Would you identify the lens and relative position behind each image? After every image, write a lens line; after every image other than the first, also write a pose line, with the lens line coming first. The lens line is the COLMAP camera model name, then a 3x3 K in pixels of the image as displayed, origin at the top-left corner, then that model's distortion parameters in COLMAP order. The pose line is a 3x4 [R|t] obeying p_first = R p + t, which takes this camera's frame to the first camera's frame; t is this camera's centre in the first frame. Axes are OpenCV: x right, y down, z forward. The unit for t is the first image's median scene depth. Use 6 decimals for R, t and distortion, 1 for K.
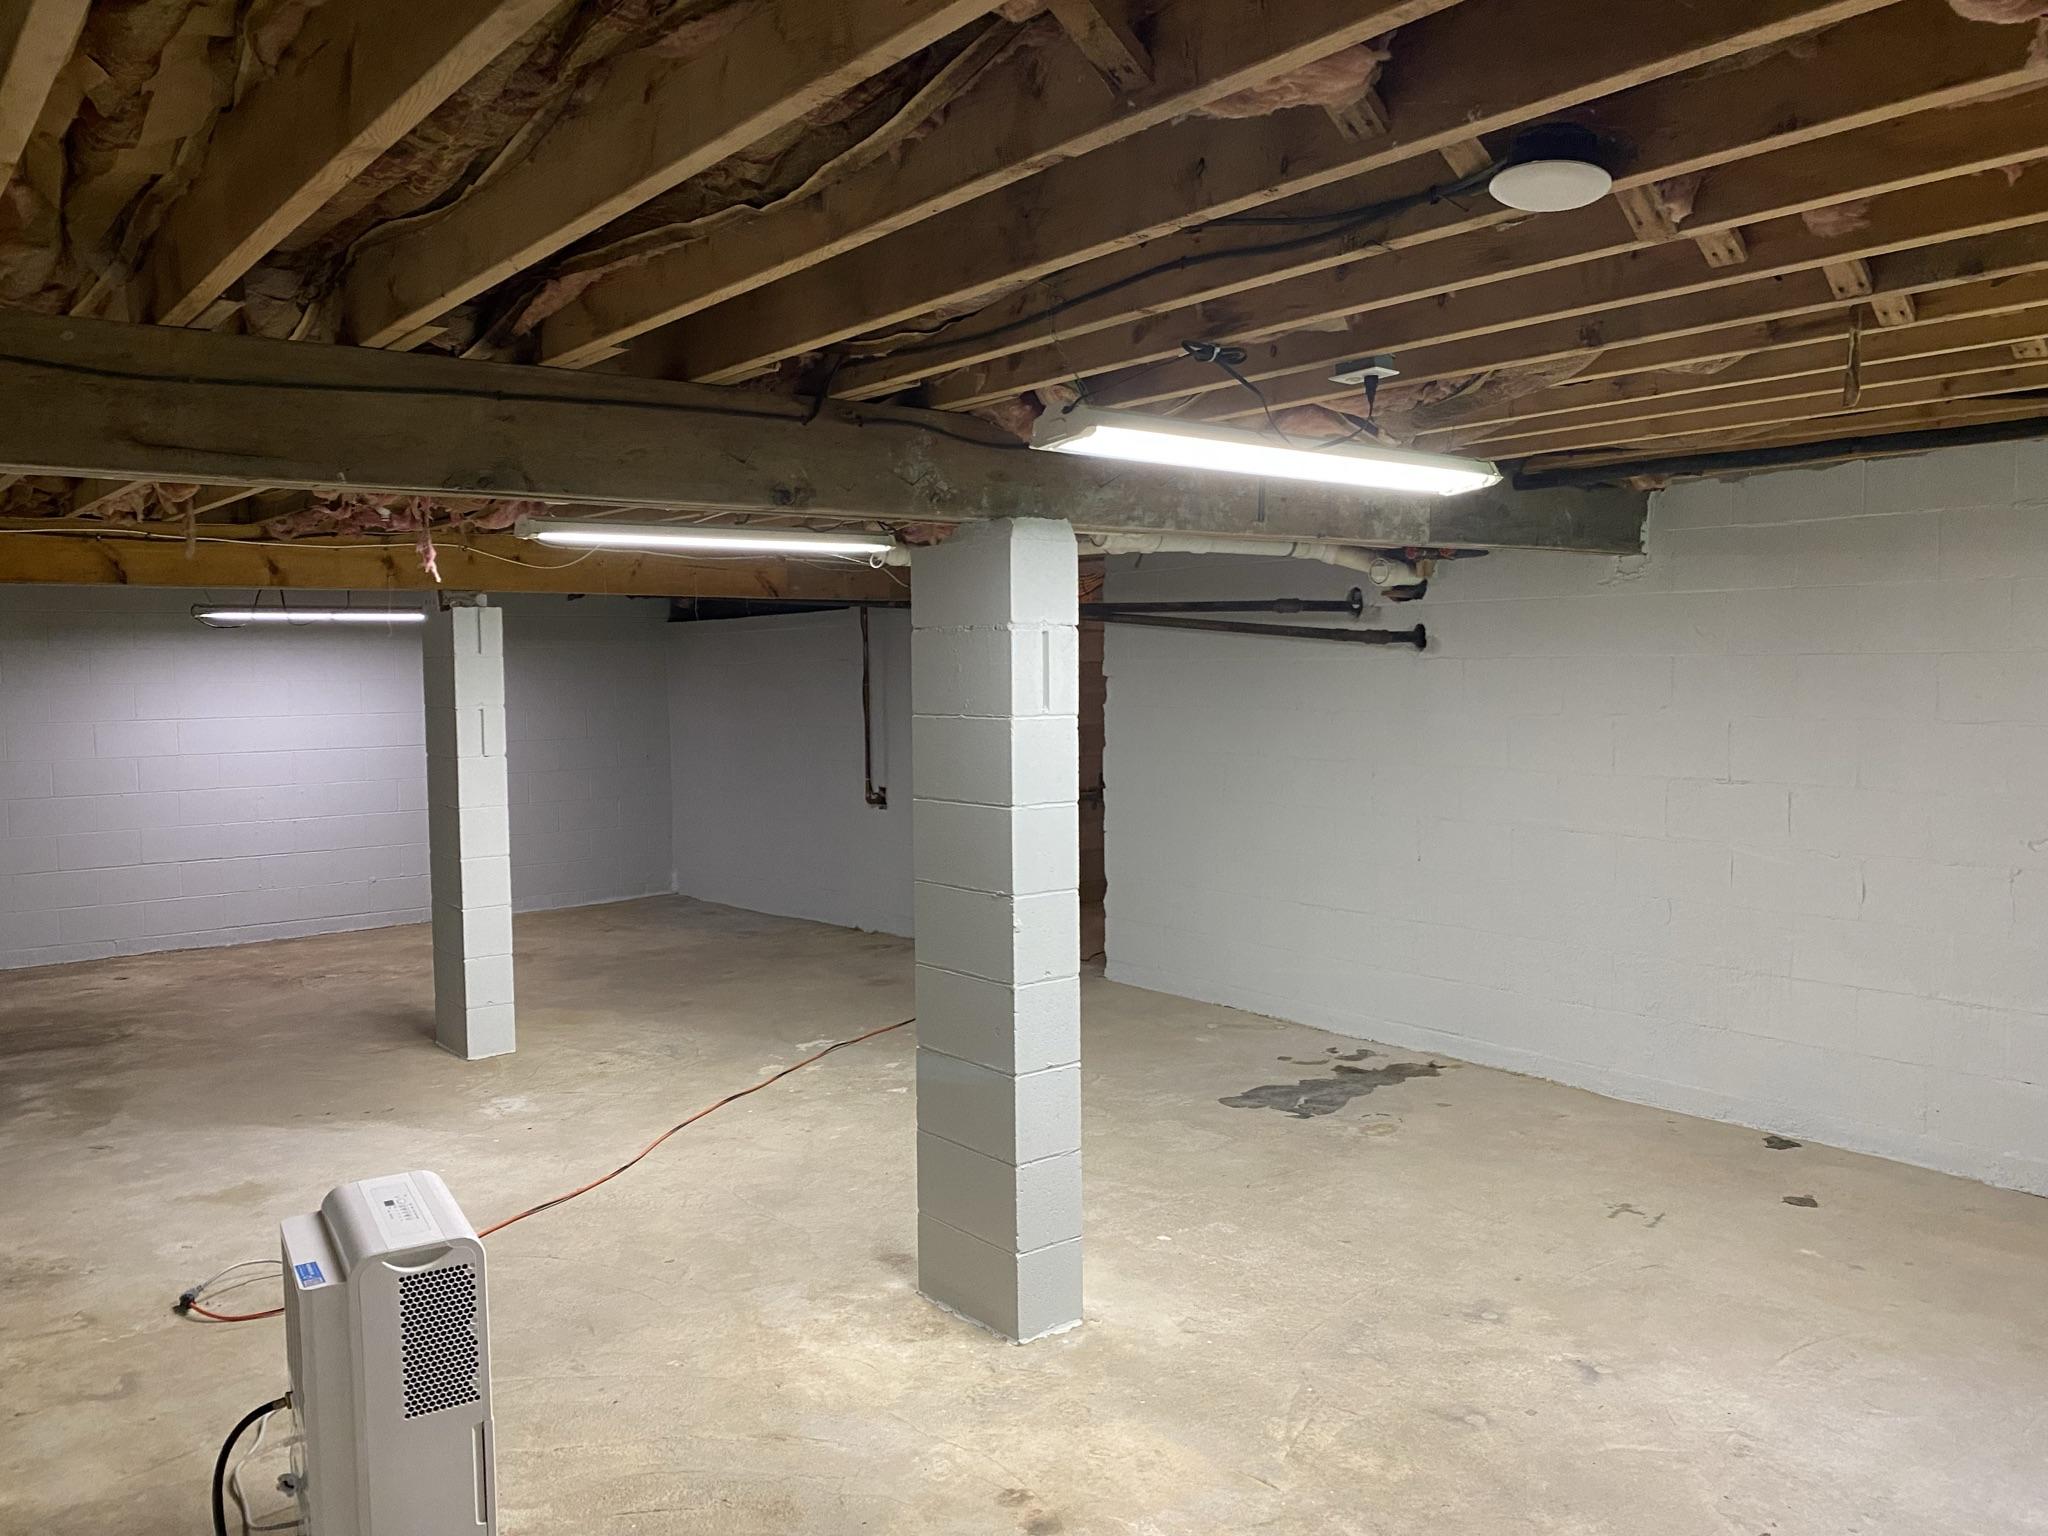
lens RADIAL K [[1566.7, 0, 1018.7], [0, 1566.7, 774.5], [0, 0, 1]] dist [0.041885, -0.032187]
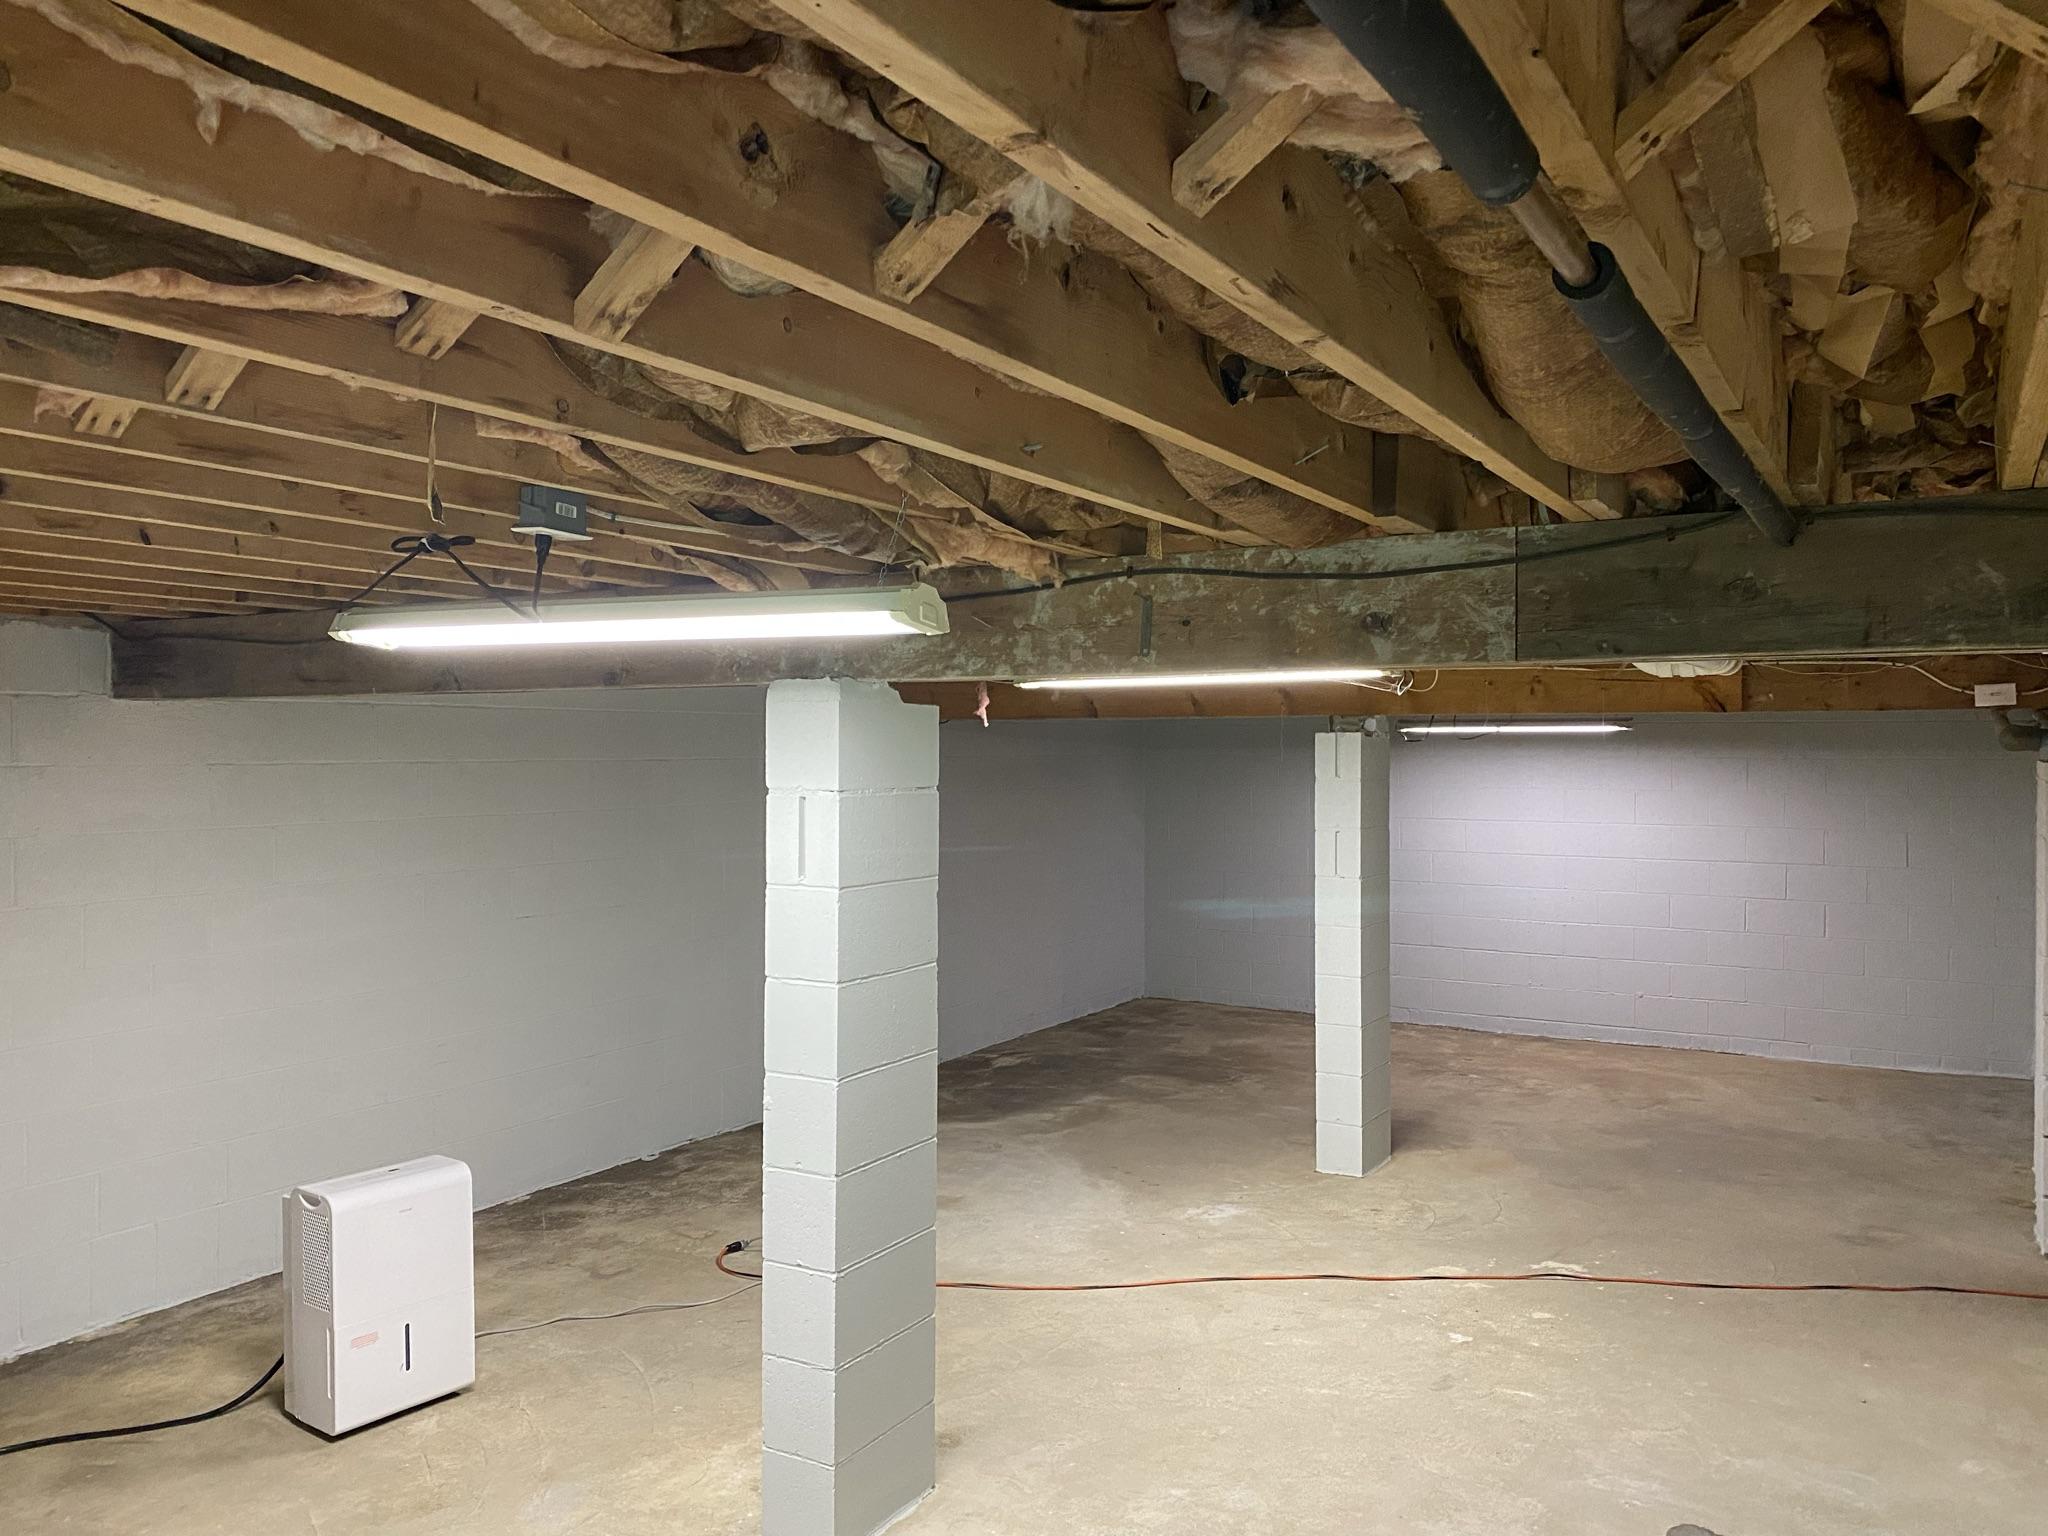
lens RADIAL K [[1566.7, 0, 1020.3], [0, 1566.7, 759.7], [0, 0, 1]] dist [0.041885, -0.032187]
pose [[0.364694, 0.018430, -0.930945, 0.683299], [-0.071071, 0.997438, -0.008095, -0.082789], [0.928411, 0.069116, 0.365070, 0.553440]]
